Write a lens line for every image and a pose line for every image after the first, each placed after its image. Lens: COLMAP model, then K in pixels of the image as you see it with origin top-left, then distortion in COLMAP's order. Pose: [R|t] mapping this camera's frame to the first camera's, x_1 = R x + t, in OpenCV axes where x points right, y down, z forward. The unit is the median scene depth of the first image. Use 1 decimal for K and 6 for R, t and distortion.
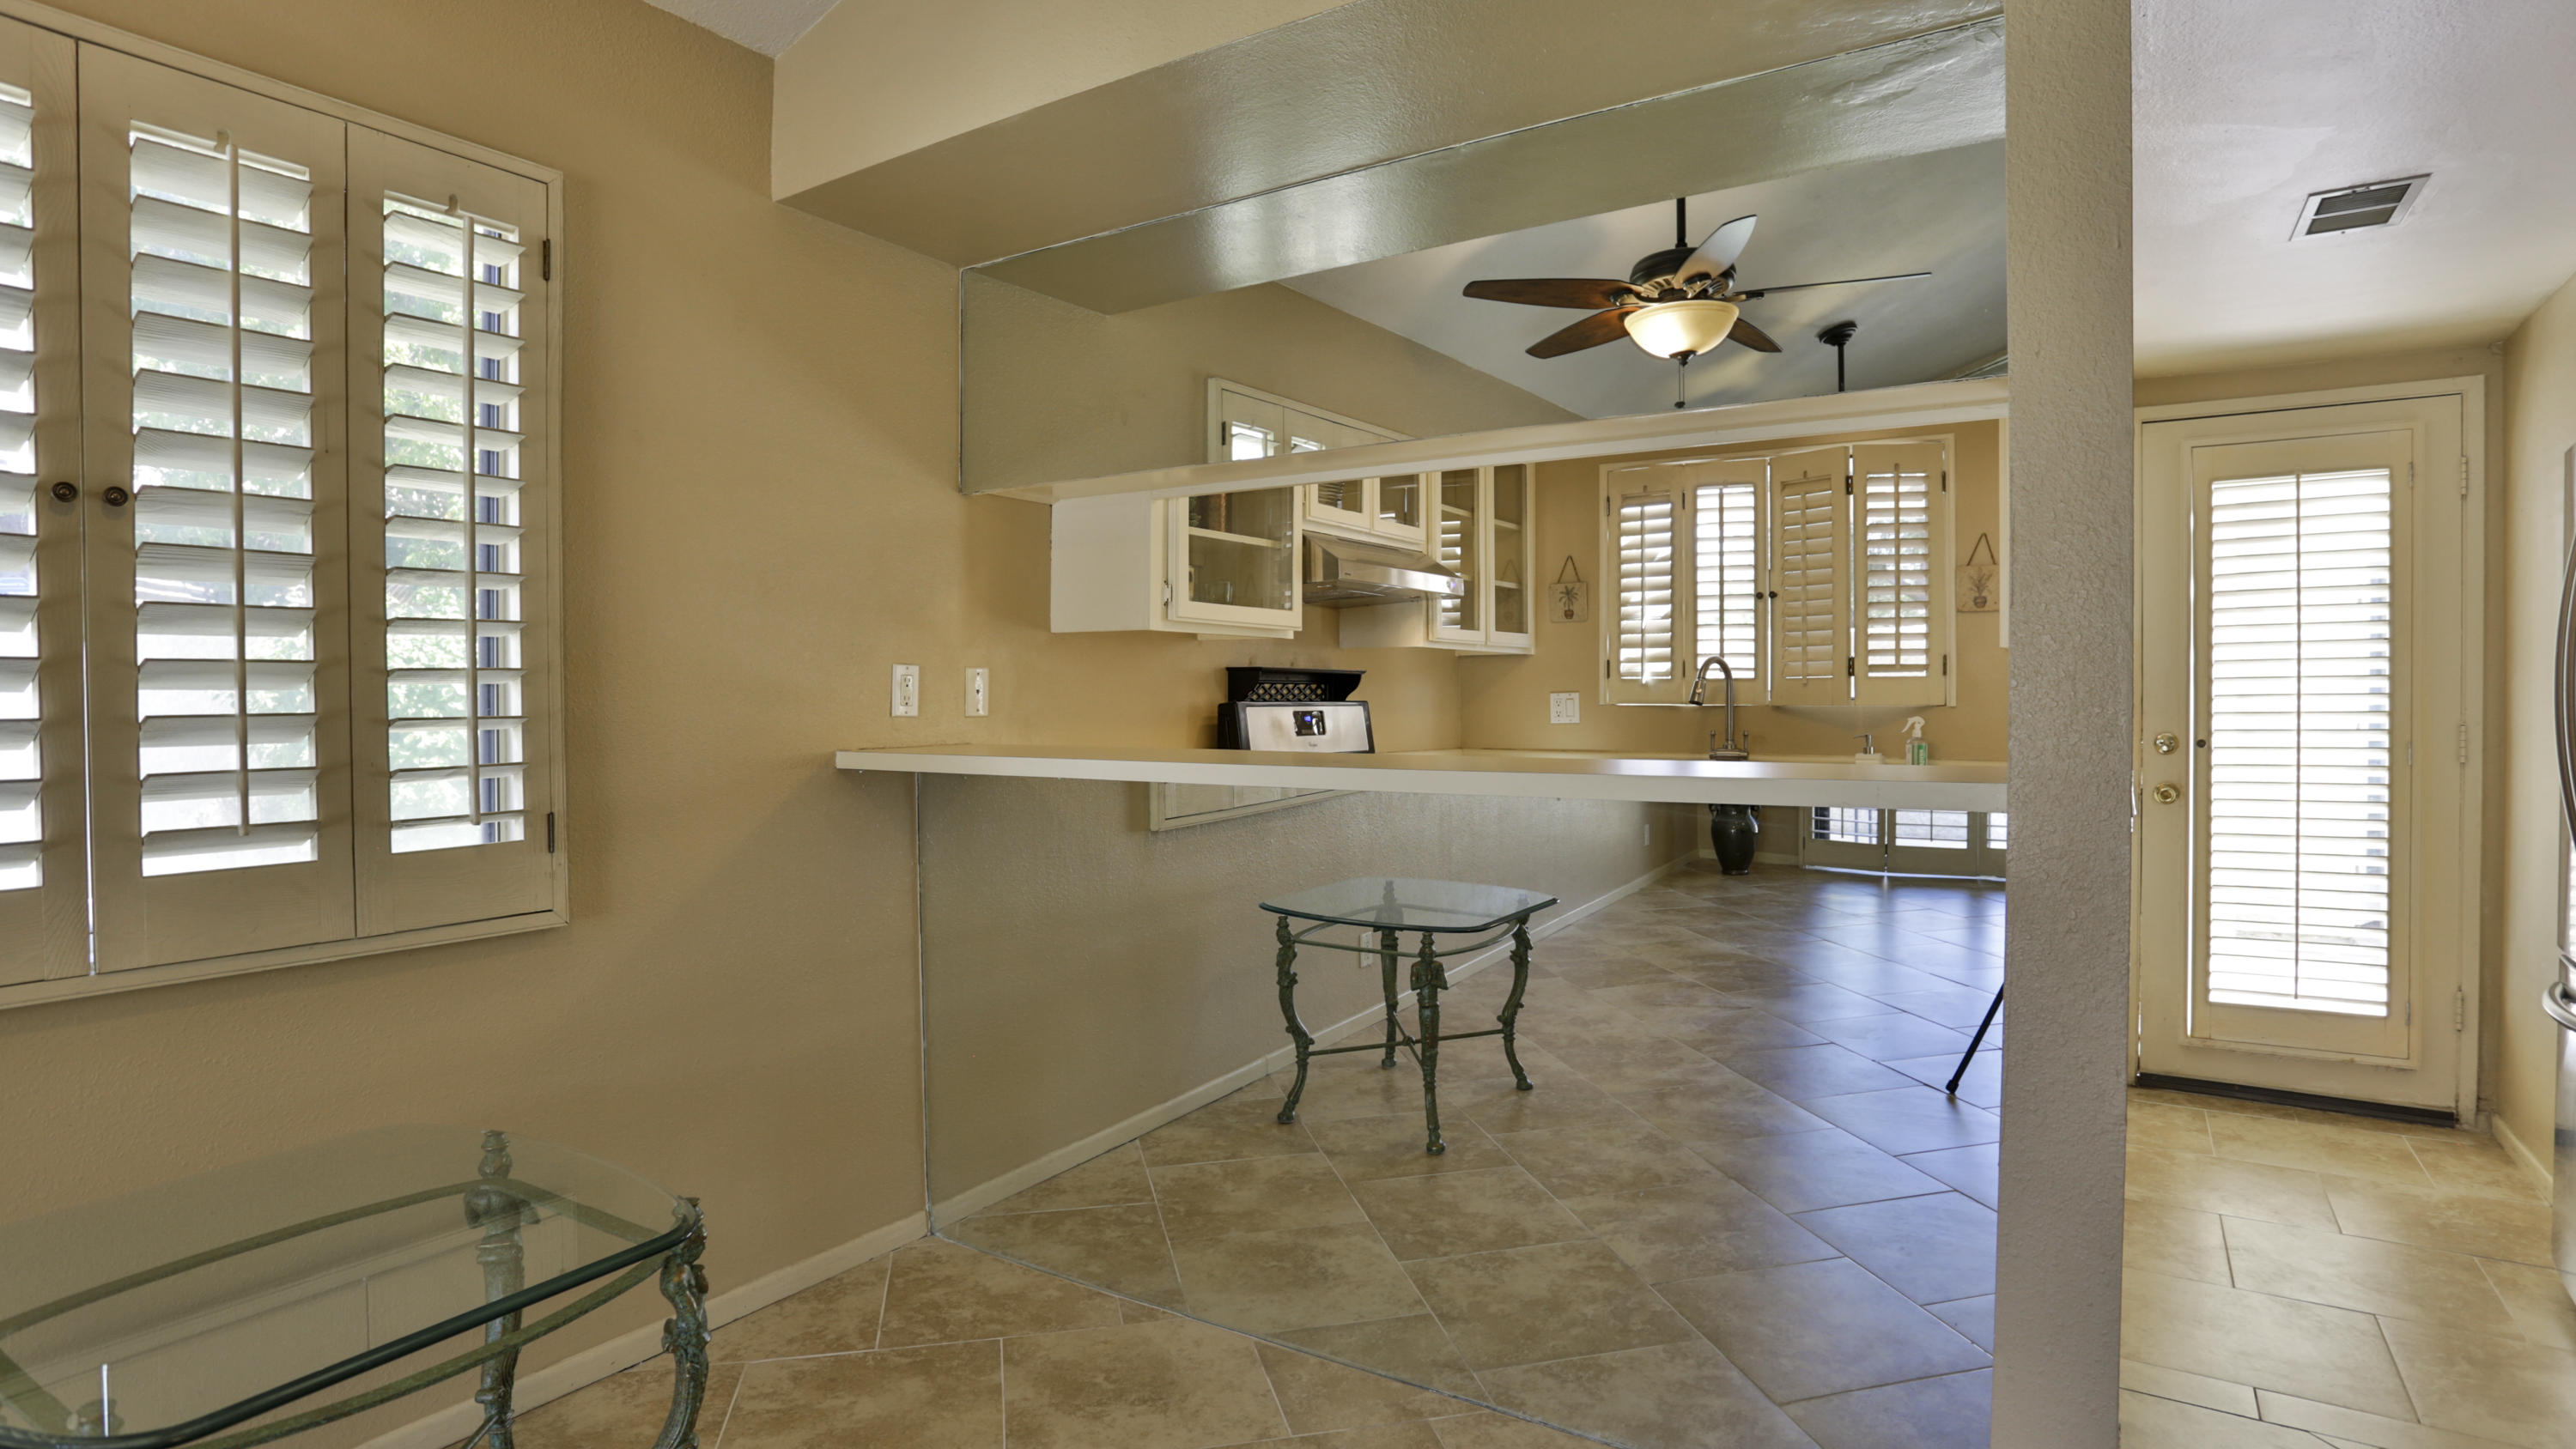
lens RADIAL K [[1334.7, 0, 1297.5], [0, 1334.7, 707.8], [0, 0, 1]] dist [-0.080694, 0.037566]
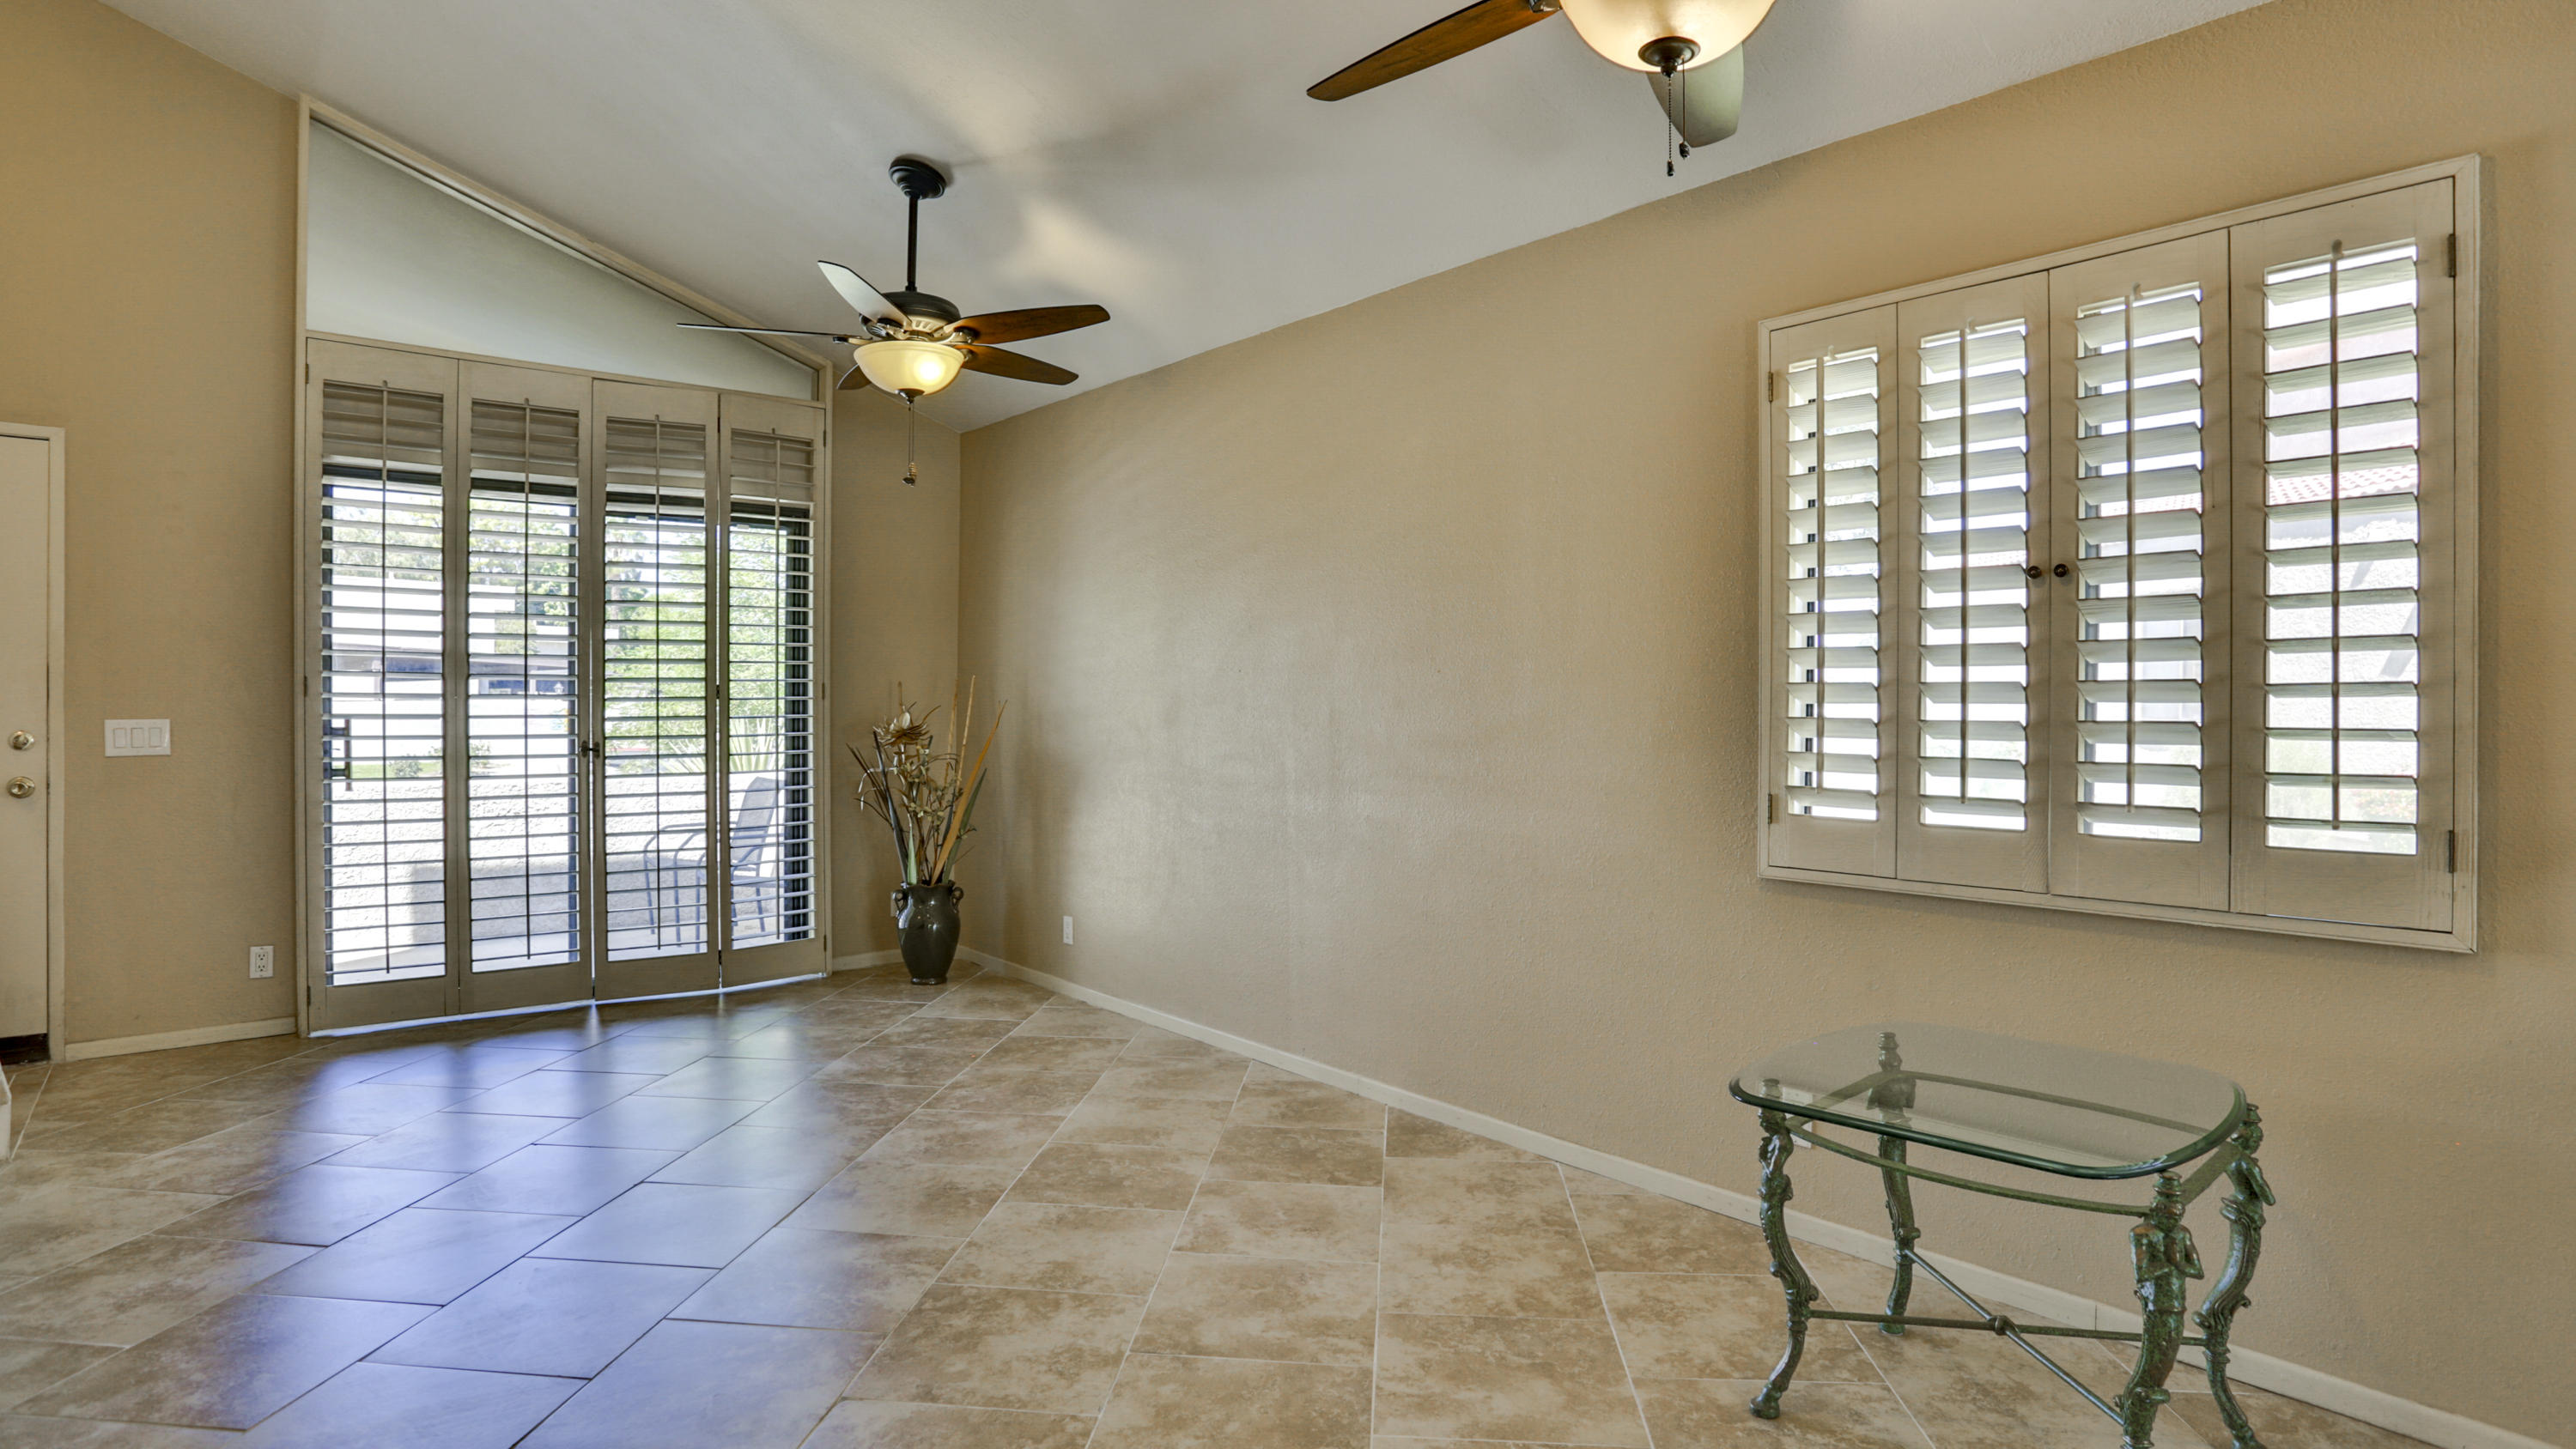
lens RADIAL K [[1327.1, 0, 1287.6], [0, 1327.1, 709.4], [0, 0, 1]] dist [-0.082969, 0.037724]
pose [[-0.306972, 0.004083, -0.951710, 0.335287], [-0.015836, 0.999830, 0.009397, -0.002785], [0.951587, 0.017955, -0.306855, 0.272983]]
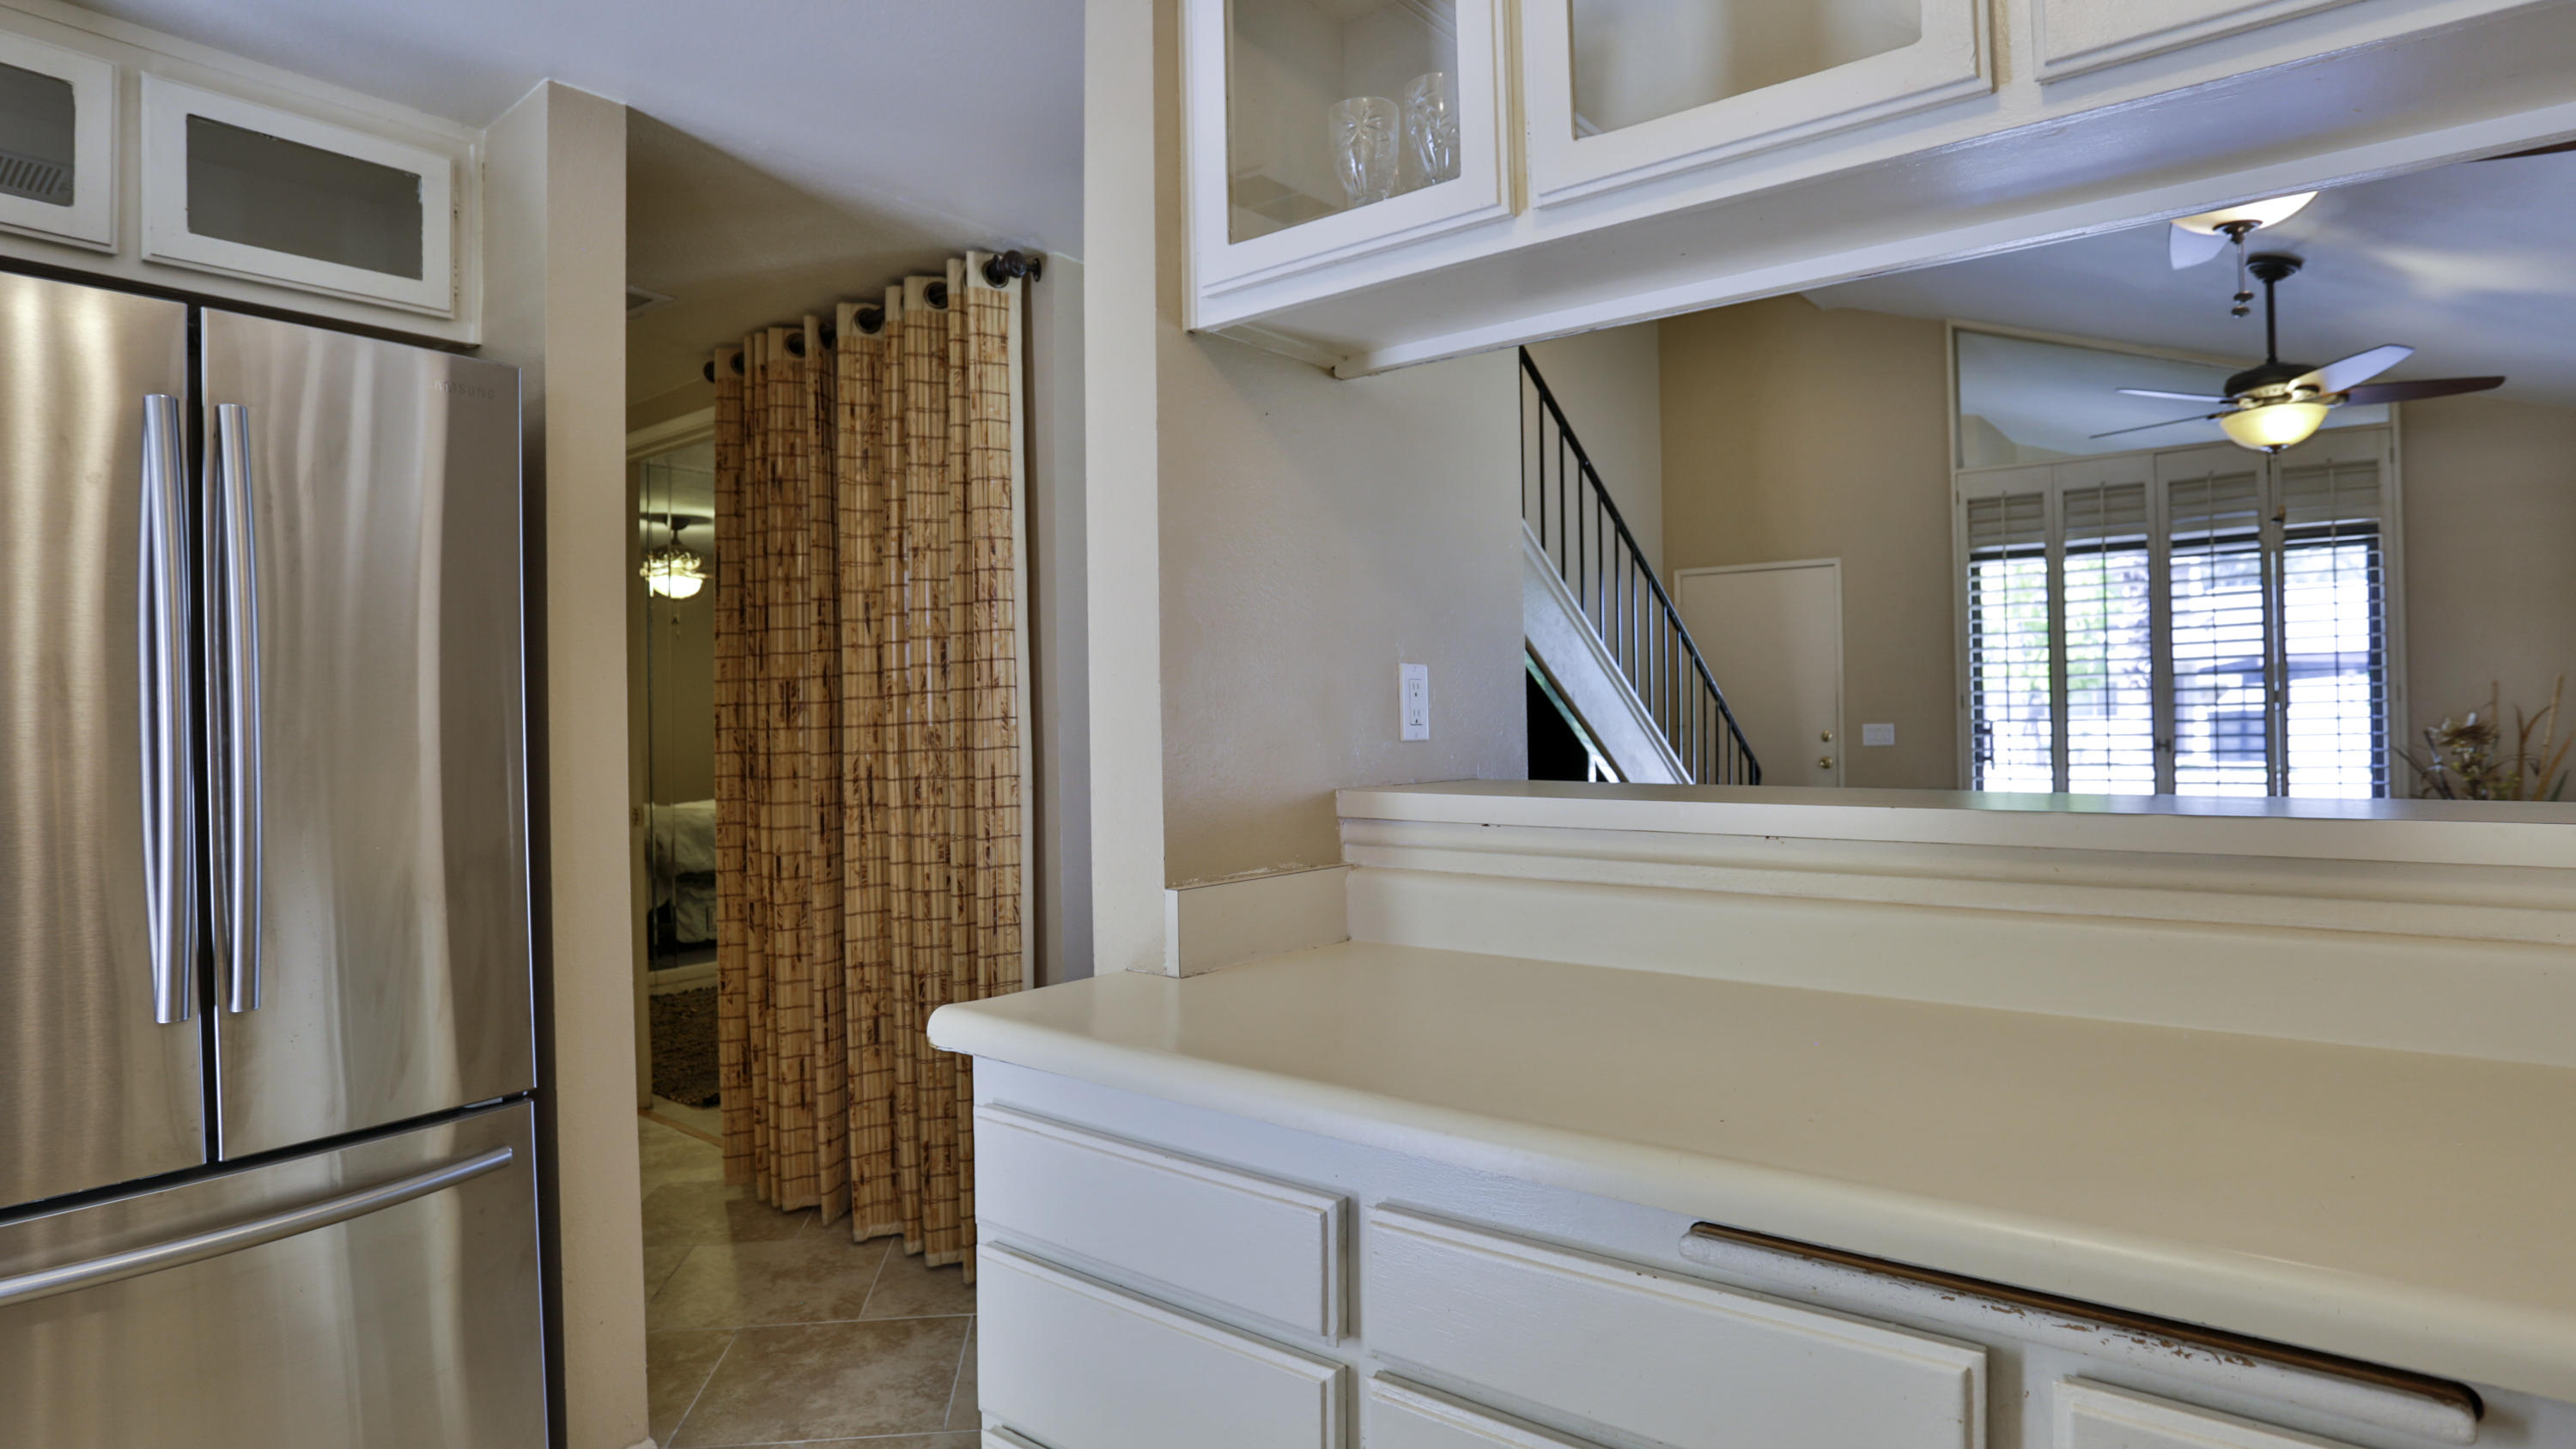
lens RADIAL K [[1327.1, 0, 1287.6], [0, 1327.1, 709.4], [0, 0, 1]] dist [-0.082969, 0.037724]
pose [[-0.993833, 0.014480, 0.109935, 0.241088], [0.014945, 0.999883, 0.003403, -0.007691], [-0.109873, 0.005025, -0.993933, 0.941216]]
